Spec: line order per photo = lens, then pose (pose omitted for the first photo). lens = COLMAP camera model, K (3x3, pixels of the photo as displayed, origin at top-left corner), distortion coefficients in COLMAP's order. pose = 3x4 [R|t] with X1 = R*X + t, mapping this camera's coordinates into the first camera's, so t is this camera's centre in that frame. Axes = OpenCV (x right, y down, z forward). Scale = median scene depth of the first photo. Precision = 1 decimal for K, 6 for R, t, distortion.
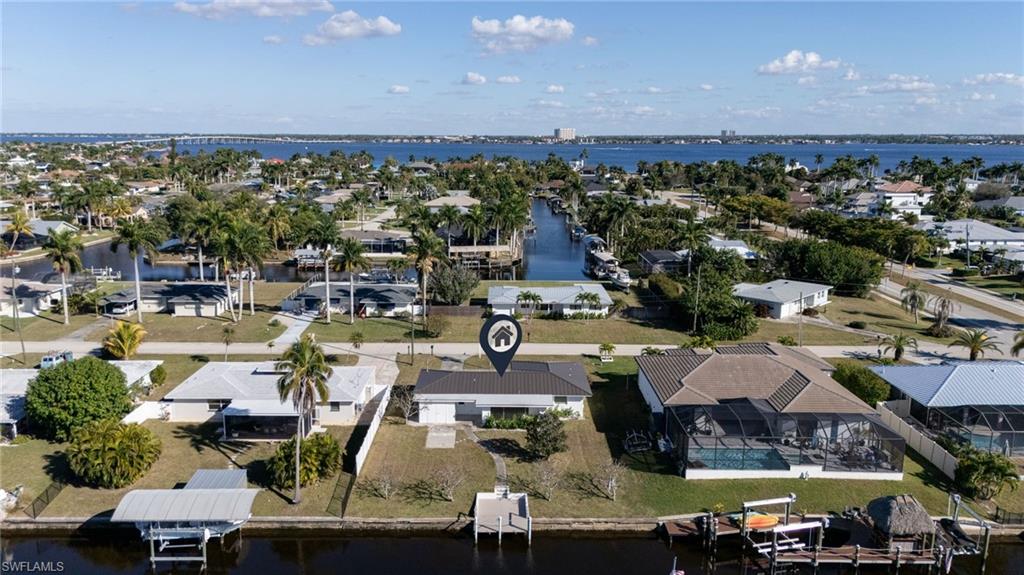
lens RADIAL K [[722.3, 0, 512.0], [0, 722.3, 287.5], [0, 0, 1]] dist [0.065984, -0.001146]
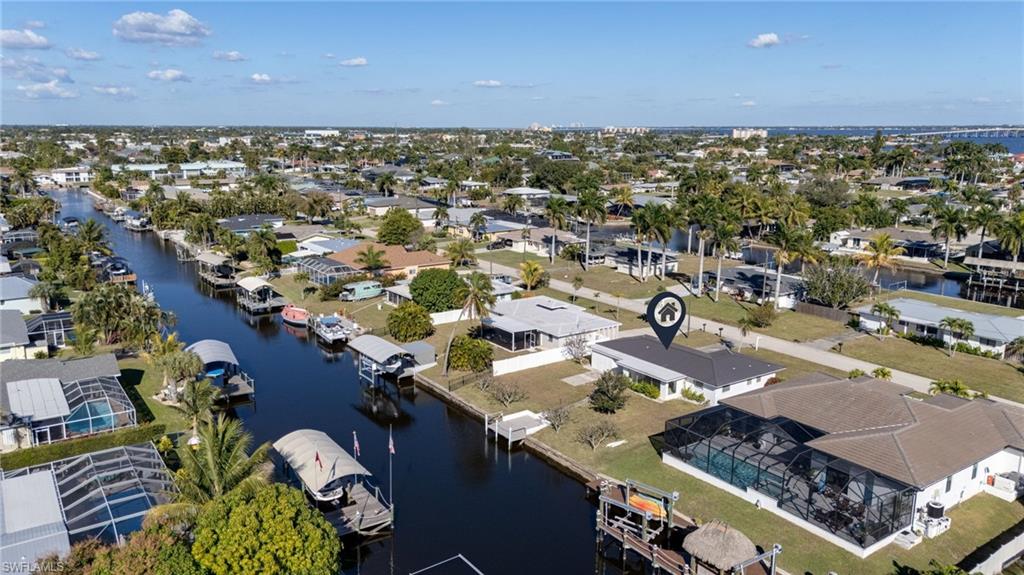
lens RADIAL K [[722.3, 0, 512.0], [0, 722.3, 287.5], [0, 0, 1]] dist [0.065984, -0.001146]
pose [[0.599691, 0.174127, -0.781057, 0.799985], [-0.167183, 0.981763, 0.090510, -0.033576], [0.782573, 0.076301, 0.617866, 0.165655]]
